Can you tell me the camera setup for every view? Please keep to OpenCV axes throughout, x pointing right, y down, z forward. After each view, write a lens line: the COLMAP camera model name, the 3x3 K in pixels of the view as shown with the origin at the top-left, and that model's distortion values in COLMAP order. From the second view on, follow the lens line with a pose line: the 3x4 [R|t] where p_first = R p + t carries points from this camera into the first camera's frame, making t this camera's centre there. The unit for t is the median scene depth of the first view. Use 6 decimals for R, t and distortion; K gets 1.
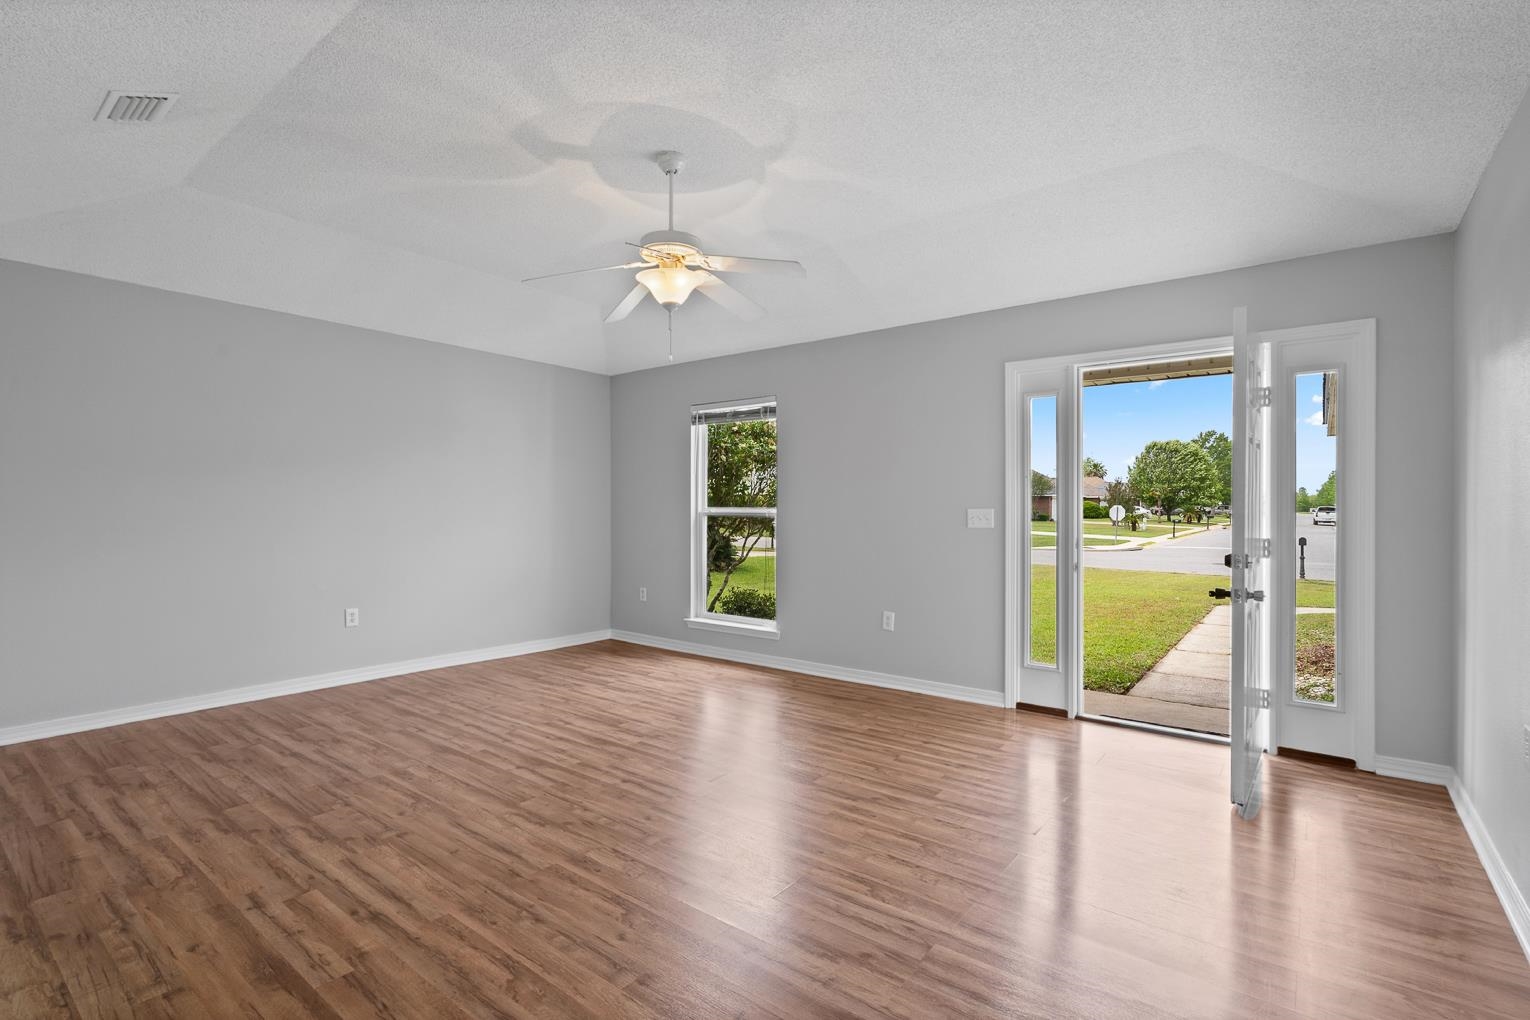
lens RADIAL K [[715.8, 0, 757.3], [0, 715.8, 512.2], [0, 0, 1]] dist [-0.011736, 0.006575]
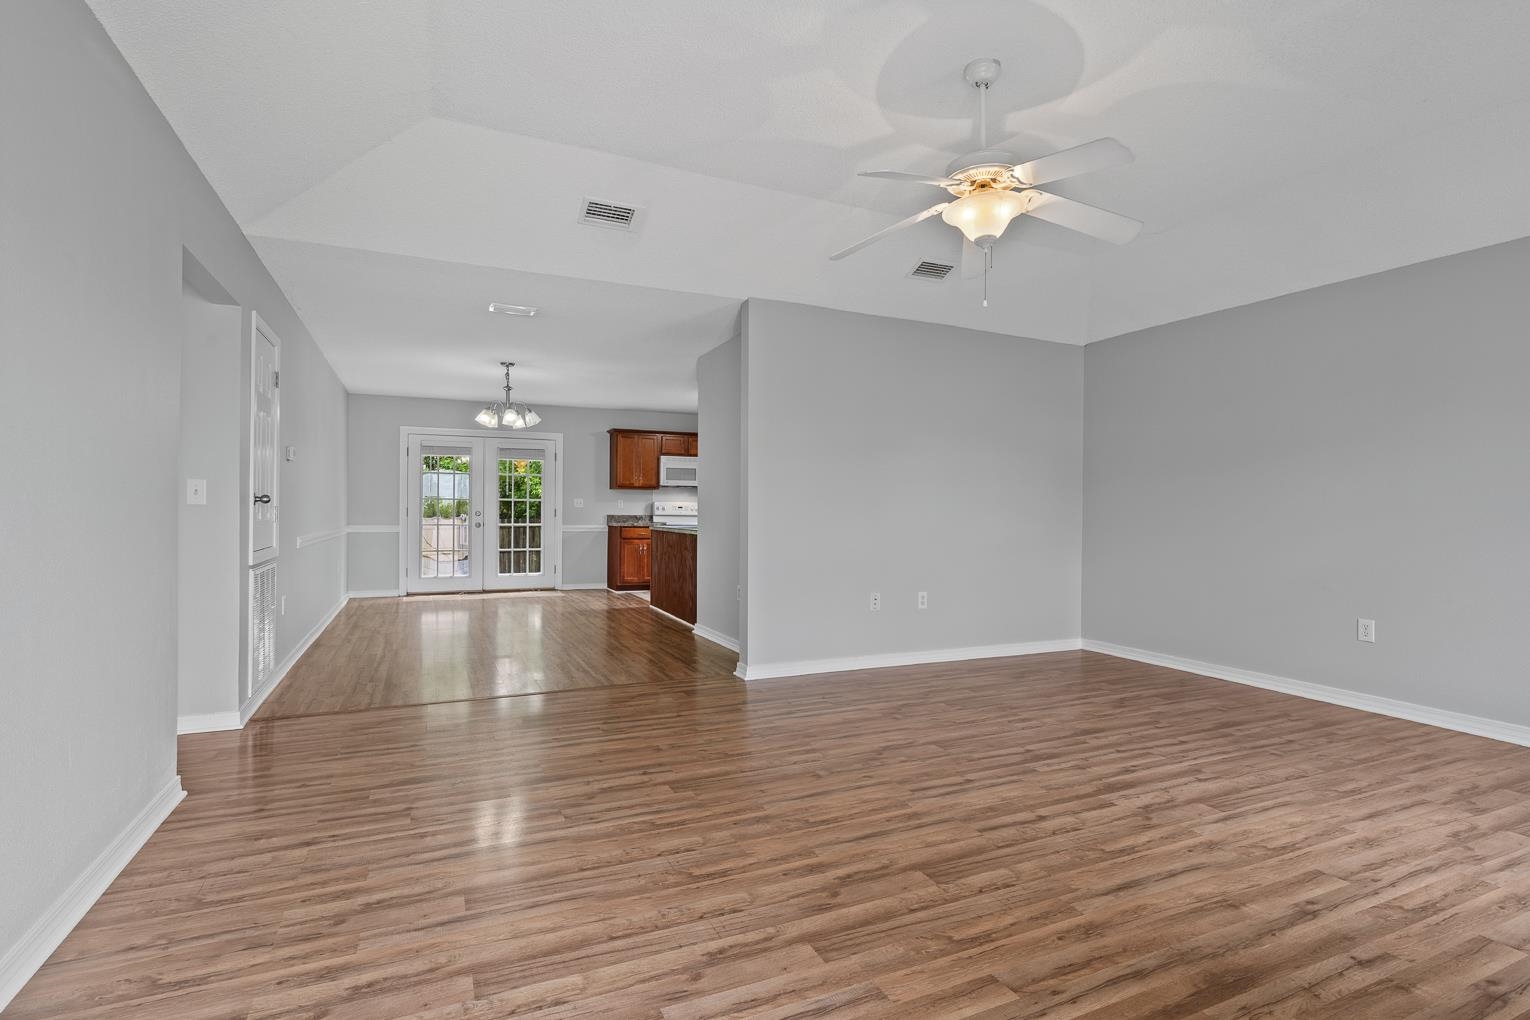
lens RADIAL K [[738.8, 0, 756.9], [0, 738.8, 513.6], [0, 0, 1]] dist [-0.003504, 0.002571]
pose [[-0.463155, -0.003656, -0.886270, 0.703121], [-0.016603, 0.999852, 0.004552, 0.029248], [0.886122, 0.016823, -0.463147, 1.066449]]
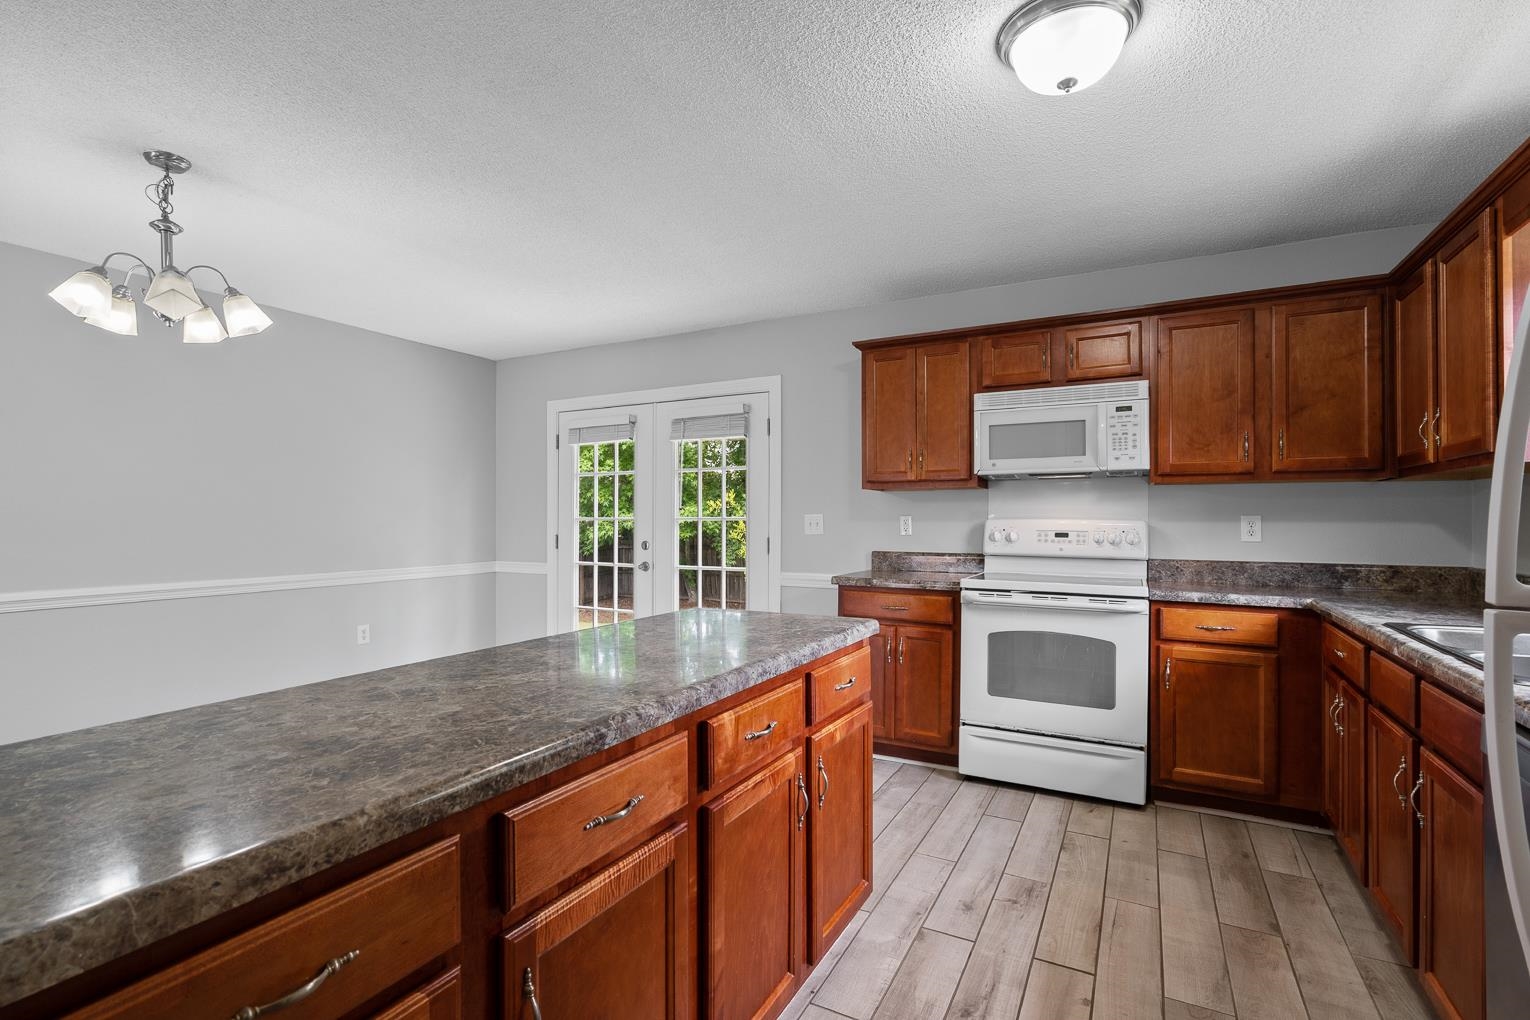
lens RADIAL K [[715.8, 0, 757.3], [0, 715.8, 512.2], [0, 0, 1]] dist [-0.011736, 0.006575]
pose [[-0.985887, -0.004735, -0.167348, -1.156163], [-0.004513, 0.999988, -0.001712, -0.004264], [0.167354, -0.000932, -0.985896, 0.361817]]
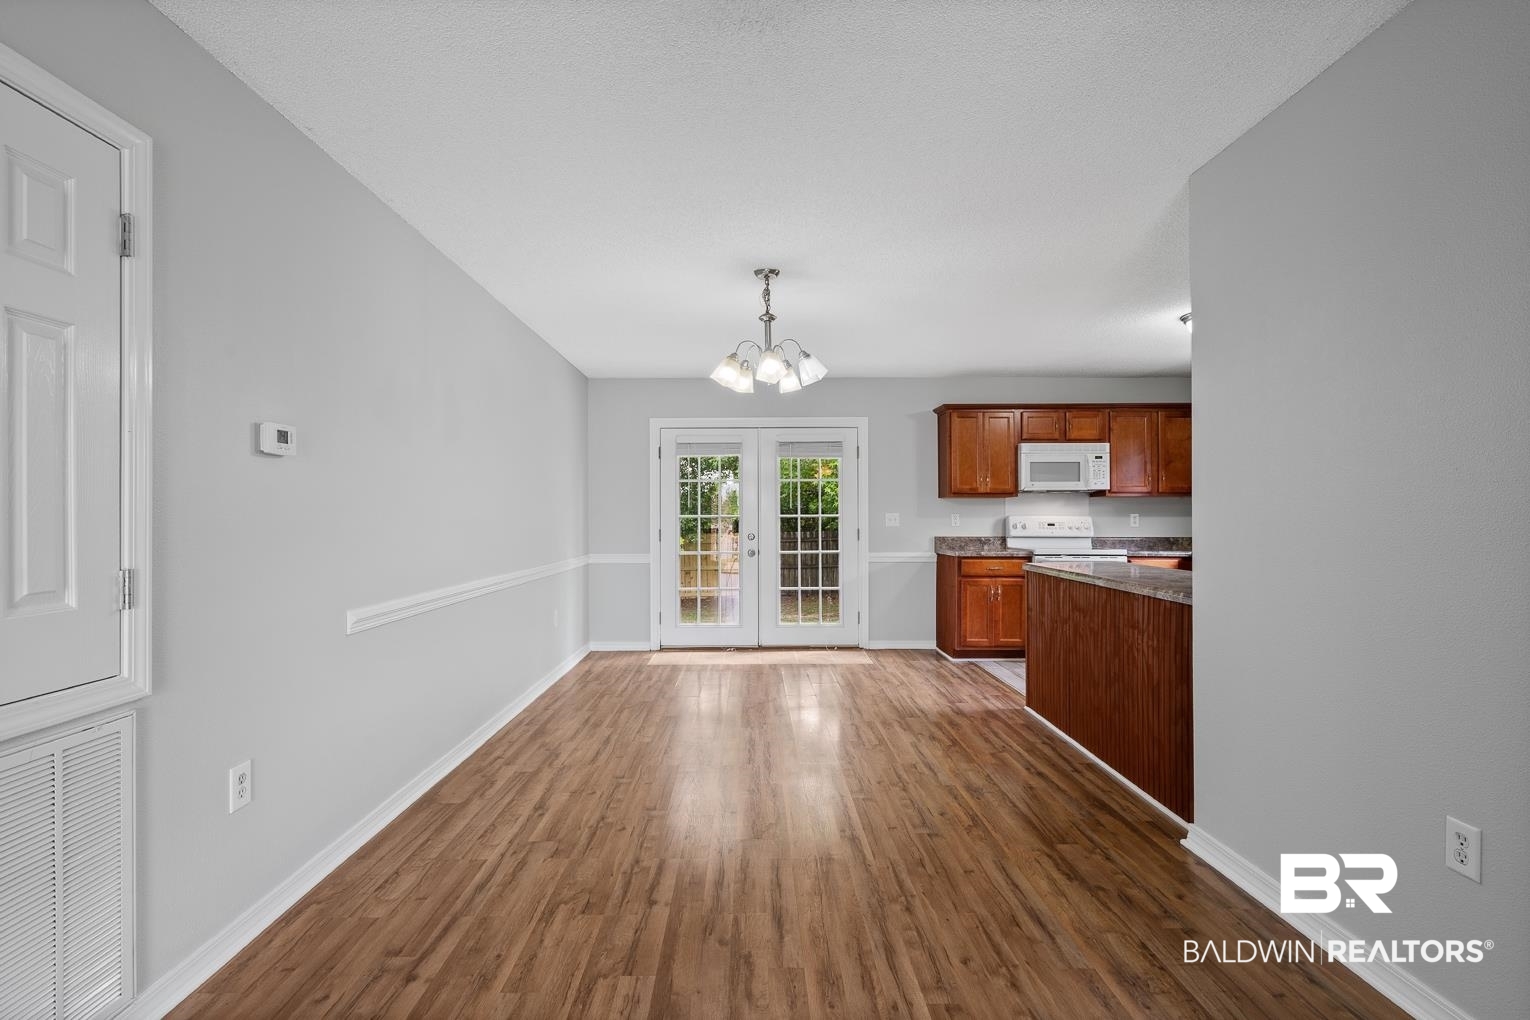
lens RADIAL K [[709.5, 0, 755.5], [0, 709.5, 512.5], [0, 0, 1]] dist [-0.008647, 0.005098]
pose [[-0.780818, -0.003451, -0.624749, -0.064421], [-0.004159, 0.999991, -0.000326, -0.002376], [0.624744, 0.002344, -0.780826, 0.364180]]
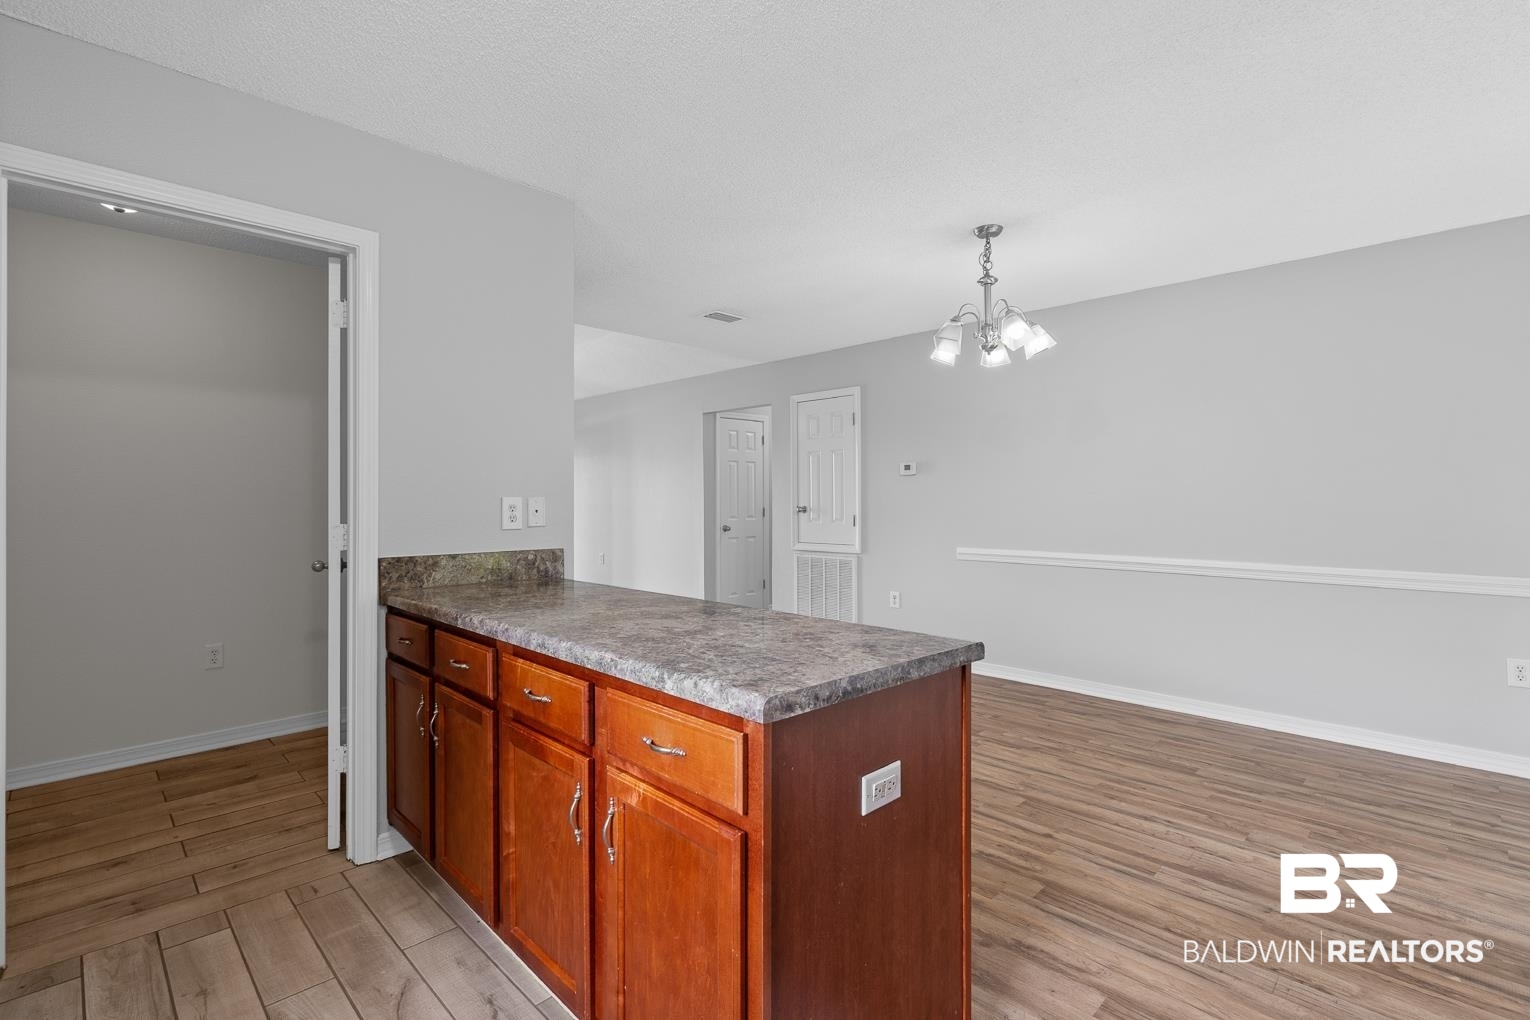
lens RADIAL K [[710.7, 0, 748.6], [0, 710.7, 504.5], [0, 0, 1]] dist [0.002943, 0.000814]
pose [[0.136258, -0.010382, 0.990619, -1.652935], [0.007720, 0.999926, 0.009418, -0.004457], [-0.990643, 0.006364, 0.136328, -0.231558]]
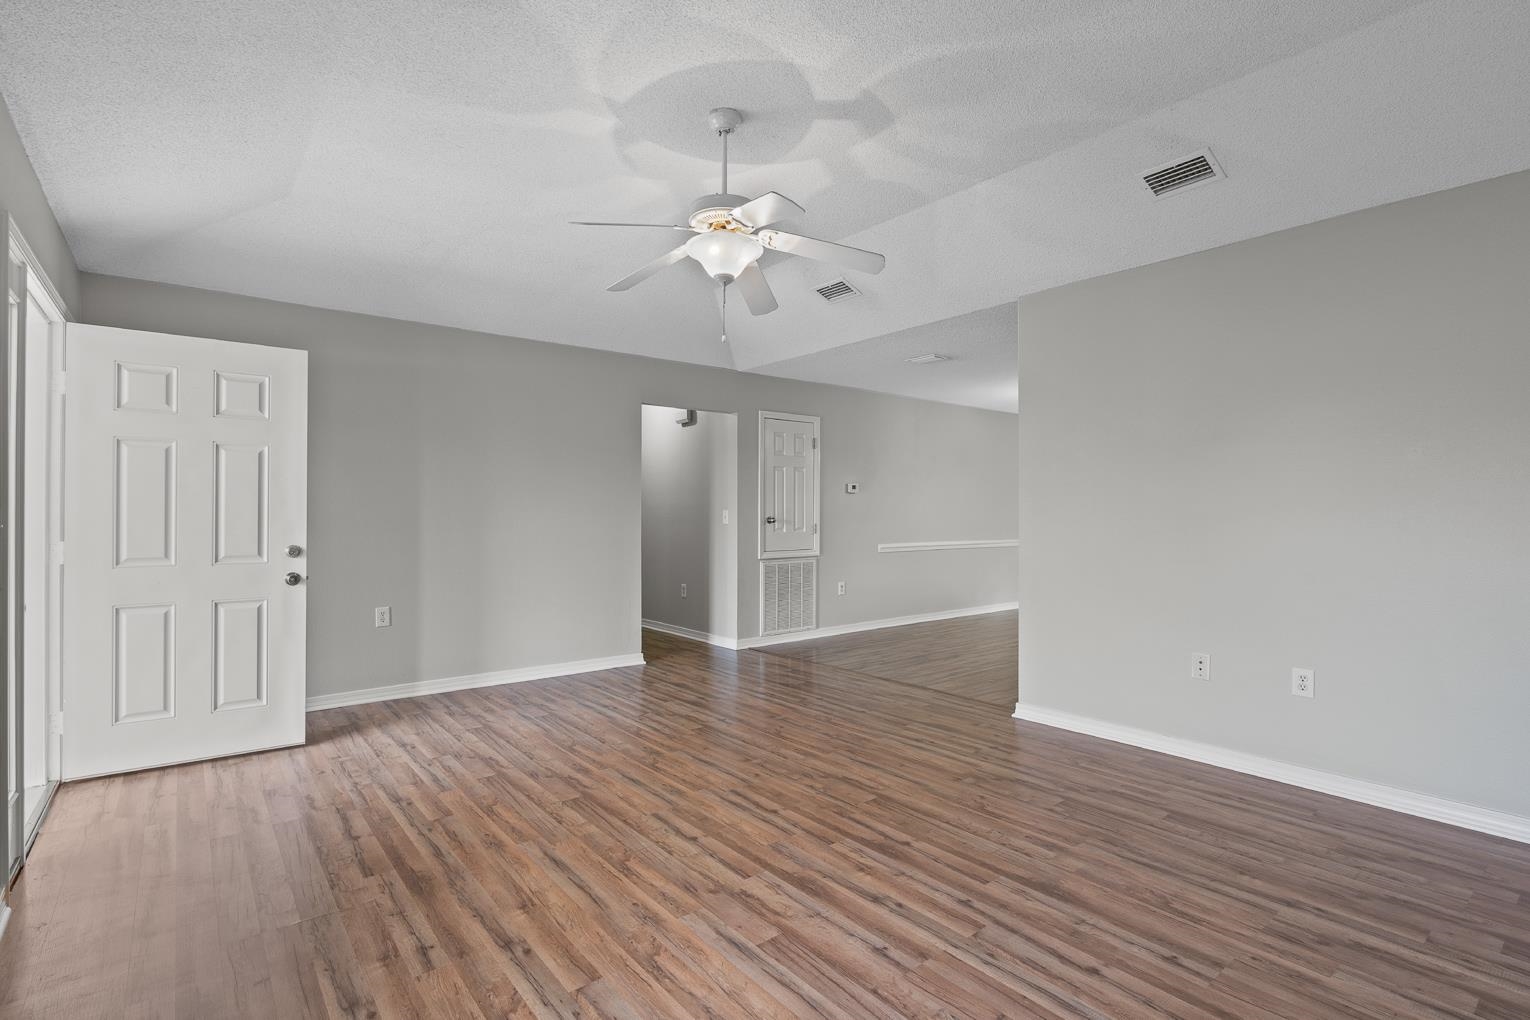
lens RADIAL K [[729.4, 0, 755.0], [0, 729.4, 510.8], [0, 0, 1]] dist [-0.002665, 0.001357]
pose [[-0.972138, -0.003056, 0.234388, -0.336539], [-0.002106, 0.999989, 0.004304, -0.007089], [-0.234398, 0.003690, -0.972134, 1.700031]]
